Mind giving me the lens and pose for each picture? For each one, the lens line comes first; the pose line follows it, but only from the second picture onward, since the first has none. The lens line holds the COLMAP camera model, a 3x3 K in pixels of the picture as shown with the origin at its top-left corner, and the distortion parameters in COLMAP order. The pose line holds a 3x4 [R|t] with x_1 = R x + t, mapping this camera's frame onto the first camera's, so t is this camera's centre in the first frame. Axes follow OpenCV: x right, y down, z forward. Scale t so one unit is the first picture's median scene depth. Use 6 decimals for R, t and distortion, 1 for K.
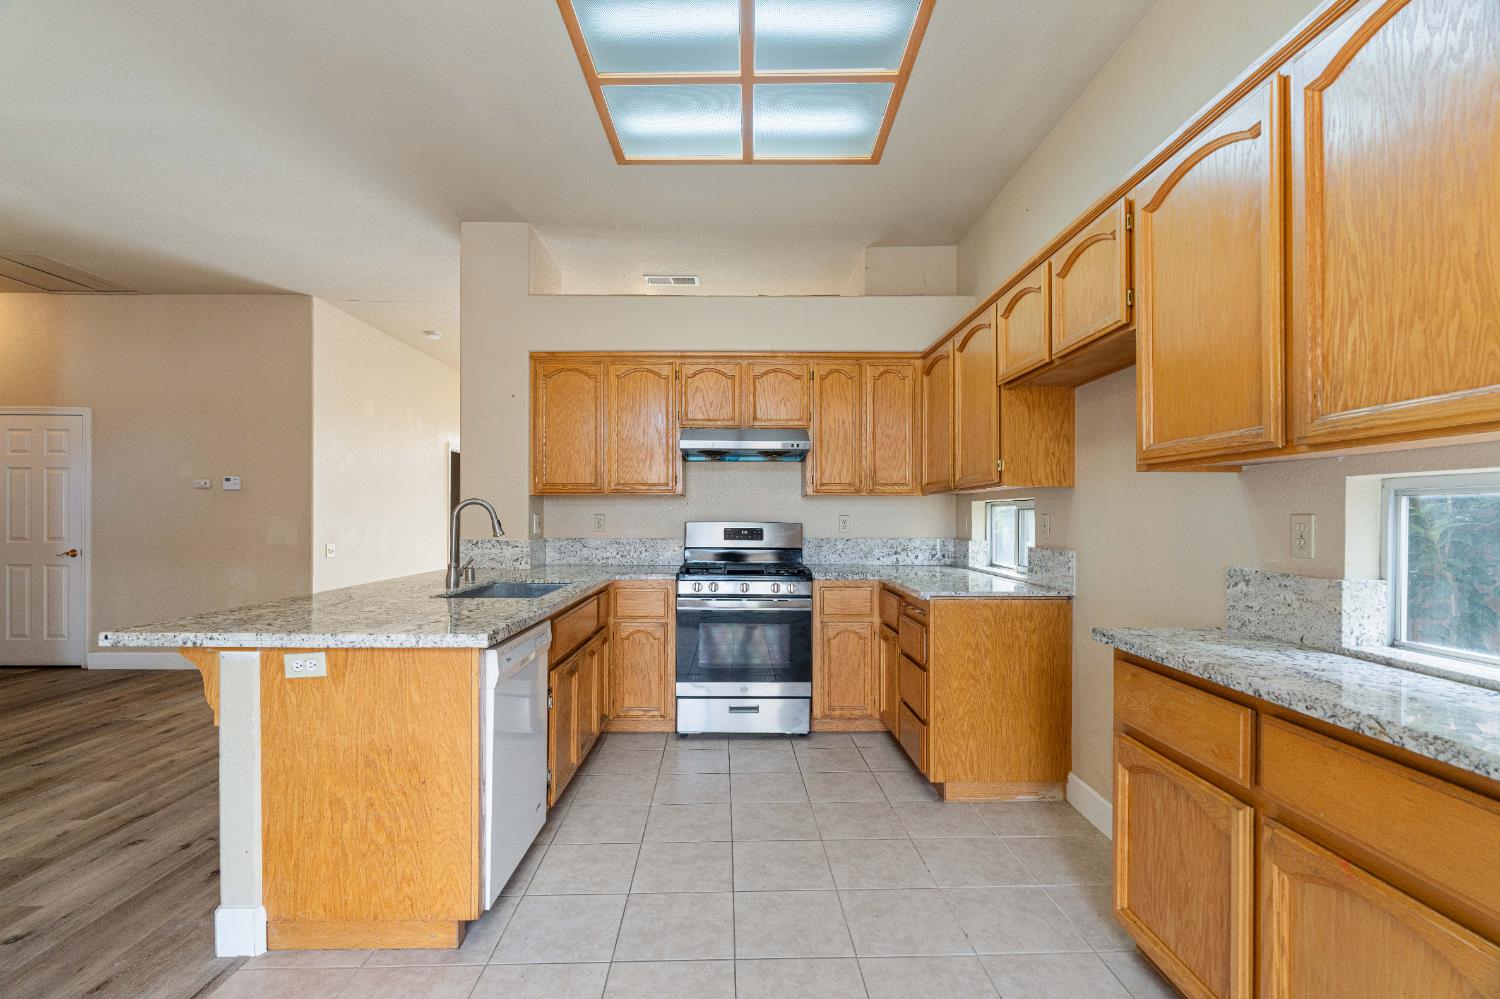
lens RADIAL K [[683.2, 0, 740.5], [0, 683.2, 511.8], [0, 0, 1]] dist [-0.003407, 0.000663]
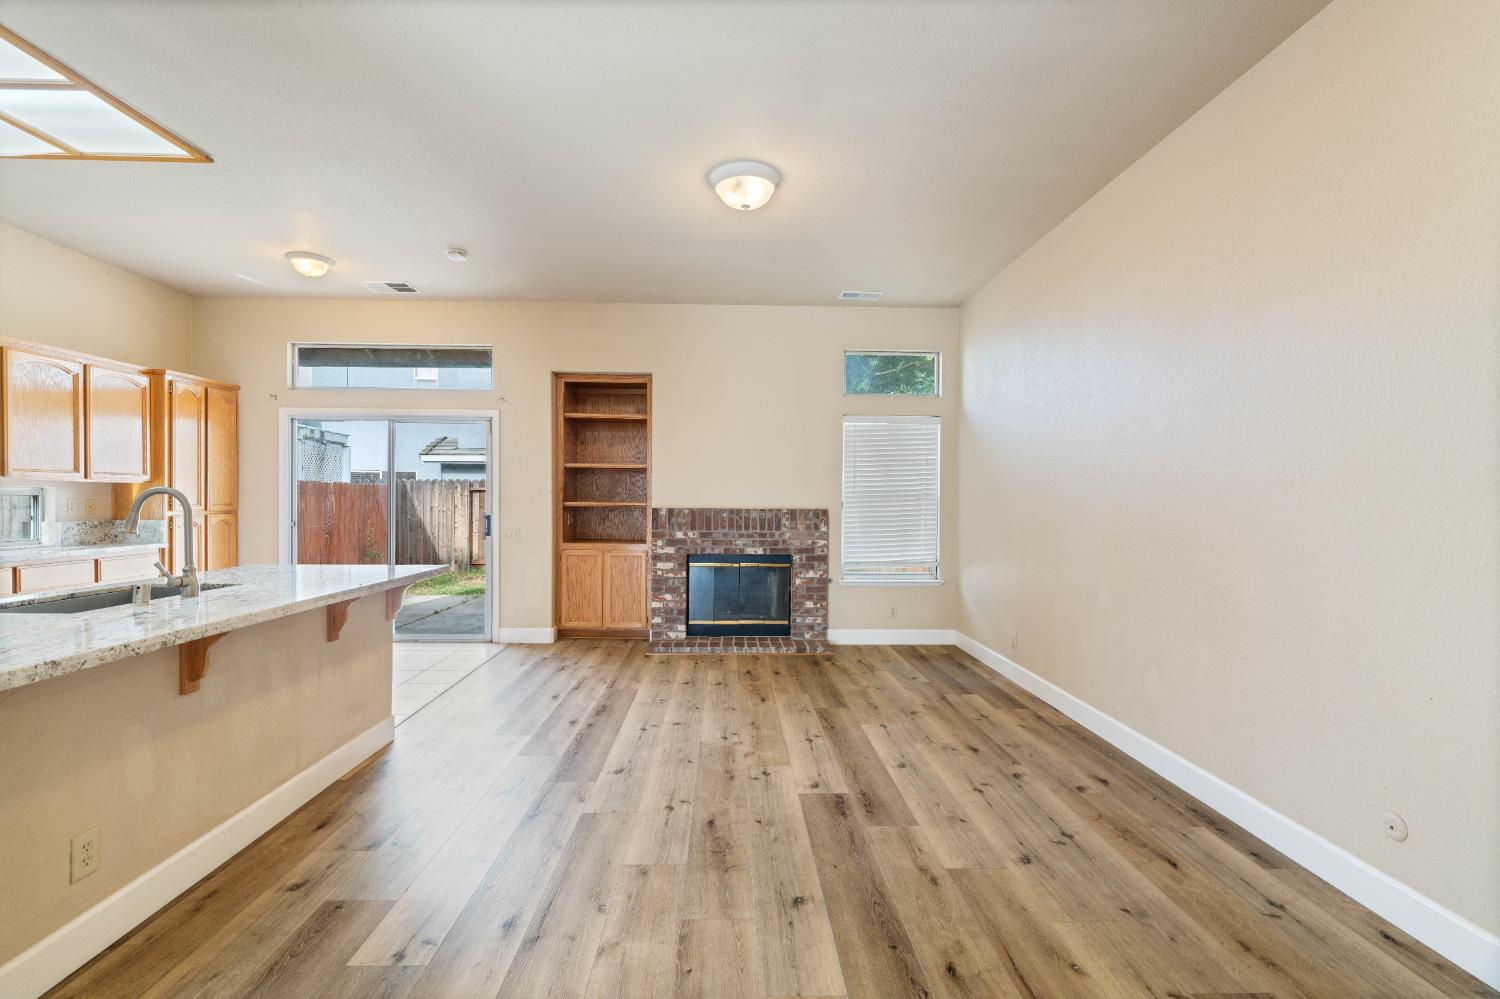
lens RADIAL K [[683.2, 0, 740.5], [0, 683.2, 511.8], [0, 0, 1]] dist [-0.003407, 0.000663]
pose [[-0.999920, -0.009395, -0.008520, -0.968155], [-0.009514, 0.999857, 0.013952, -0.006383], [0.008388, 0.014032, -0.999866, 1.643132]]
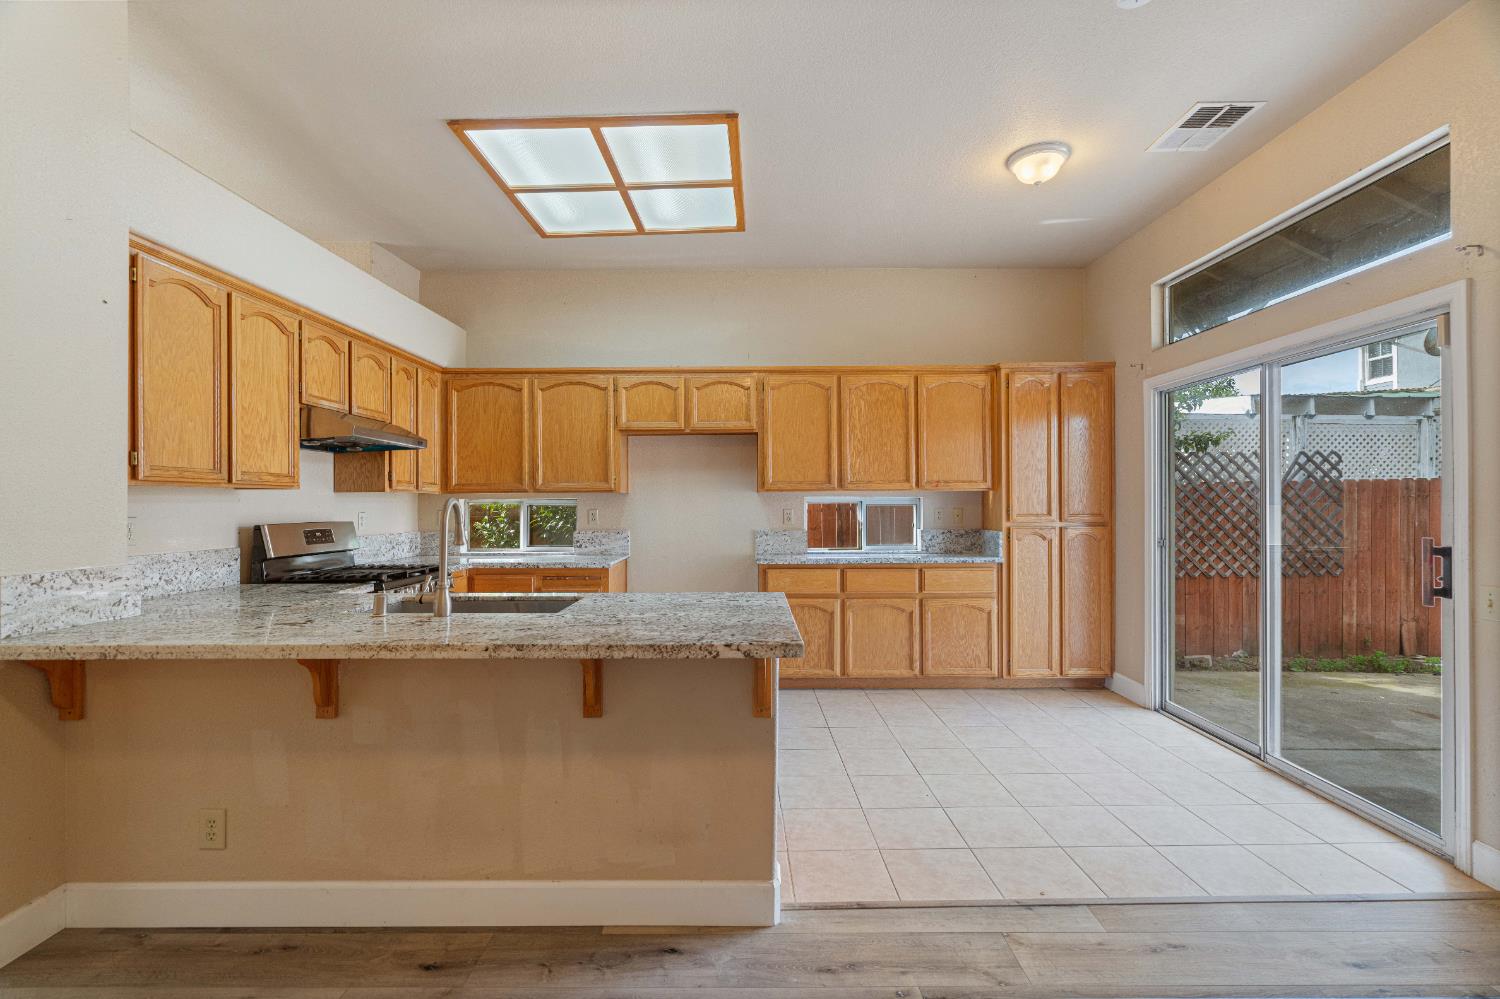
lens RADIAL K [[674.3, 0, 746.9], [0, 674.3, 500.5], [0, 0, 1]] dist [-0.004784, 0.000173]
pose [[0.014217, 0.001719, 0.999897, -1.047813], [-0.000687, 0.999998, -0.001710, -0.013673], [-0.999899, -0.000662, 0.014219, 0.589720]]
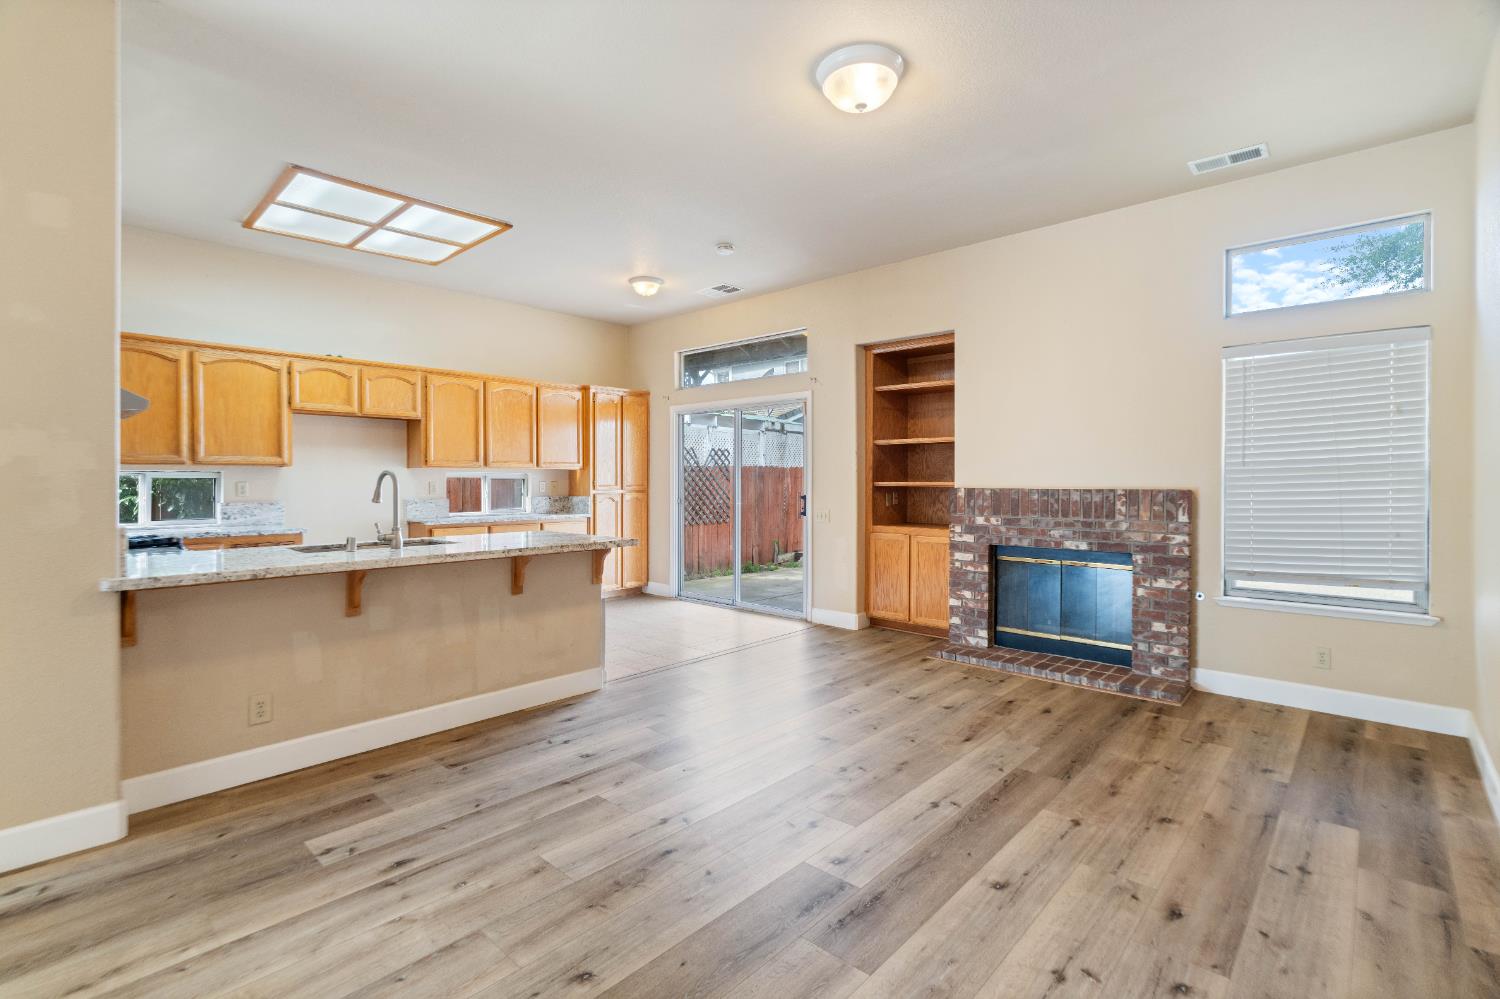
lens RADIAL K [[690.2, 0, 744.9], [0, 690.2, 489.3], [0, 0, 1]] dist [-0.003644, 0.001014]
pose [[-0.723461, -0.010570, 0.690284, -1.474809], [-0.003773, 0.999928, 0.011358, -0.002105], [-0.690355, 0.005613, -0.723449, 1.290725]]
